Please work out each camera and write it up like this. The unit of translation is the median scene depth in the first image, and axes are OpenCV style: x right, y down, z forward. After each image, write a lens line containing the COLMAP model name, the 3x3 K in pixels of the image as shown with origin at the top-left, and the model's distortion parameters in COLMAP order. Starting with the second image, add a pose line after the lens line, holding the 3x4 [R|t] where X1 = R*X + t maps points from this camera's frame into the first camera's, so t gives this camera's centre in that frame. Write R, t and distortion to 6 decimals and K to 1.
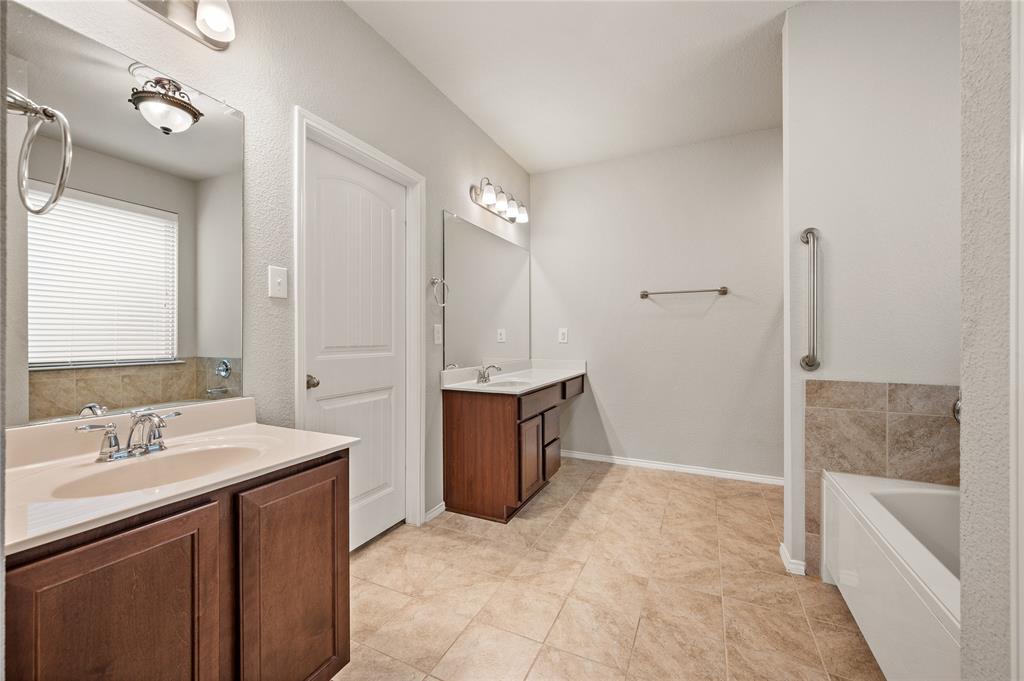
lens RADIAL K [[401.5, 0, 512.0], [0, 401.5, 339.0], [0, 0, 1]] dist [0.001070, 0.000062]
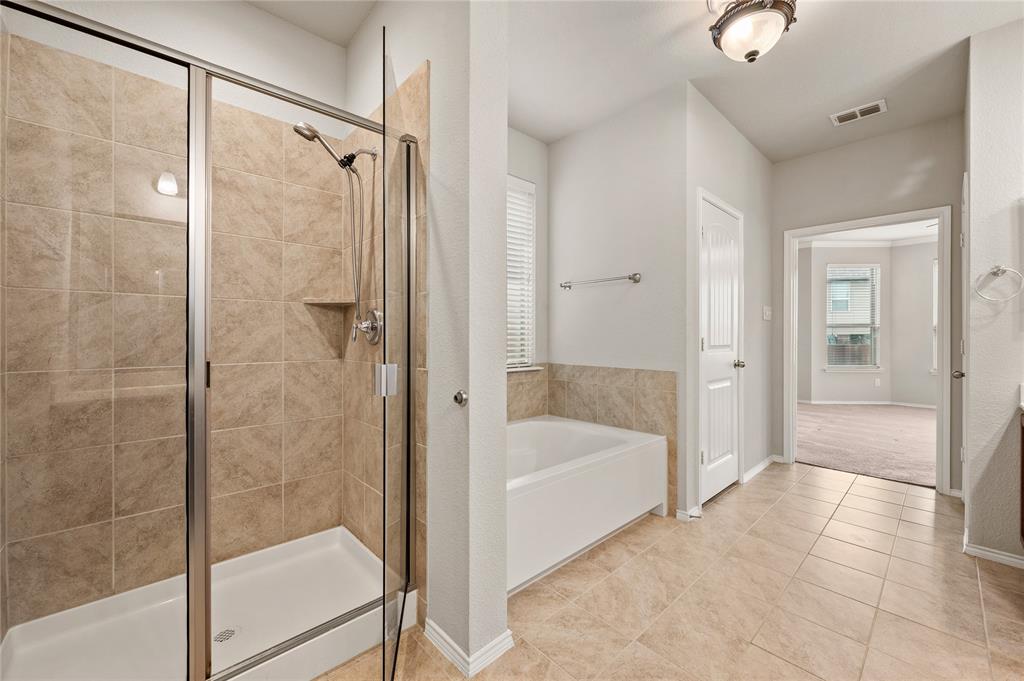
lens RADIAL K [[401.5, 0, 512.0], [0, 401.5, 339.0], [0, 0, 1]] dist [0.001070, 0.000062]
pose [[-0.927878, -0.000988, 0.372882, 0.454568], [0.002758, 0.999951, 0.009512, -0.017719], [-0.372873, 0.009855, -0.927830, 1.932580]]
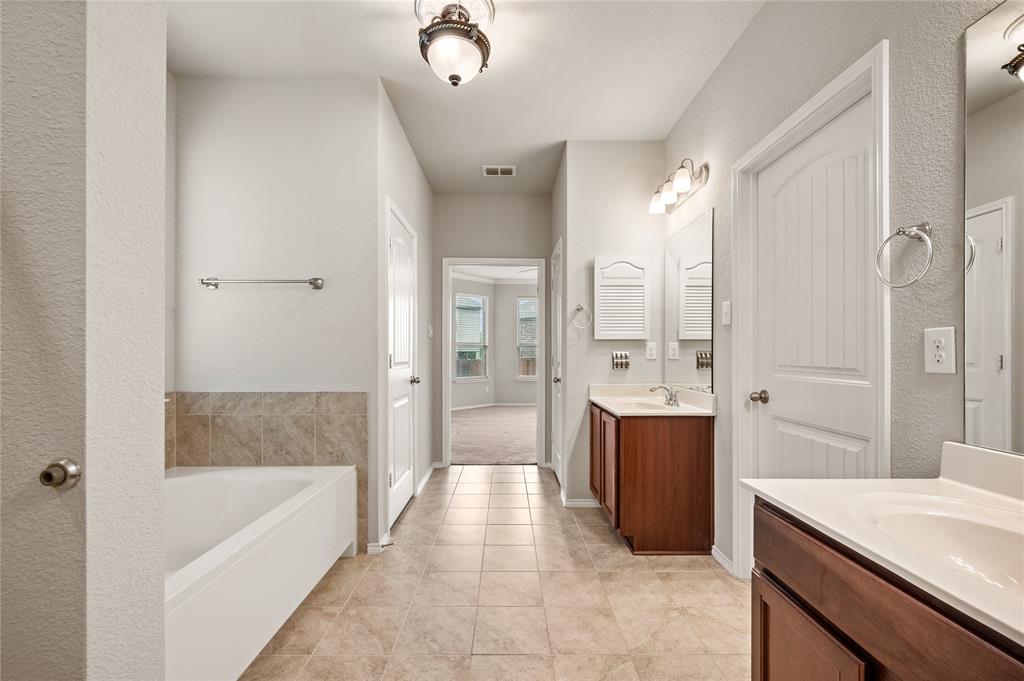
lens RADIAL K [[420.8, 0, 505.8], [0, 420.8, 354.1], [0, 0, 1]] dist [0.000136, 0.000042]
pose [[-0.904432, 0.004168, -0.426596, 0.622662], [0.001482, 0.999977, 0.006629, -0.016555], [0.426614, 0.005363, -0.904418, 1.805149]]
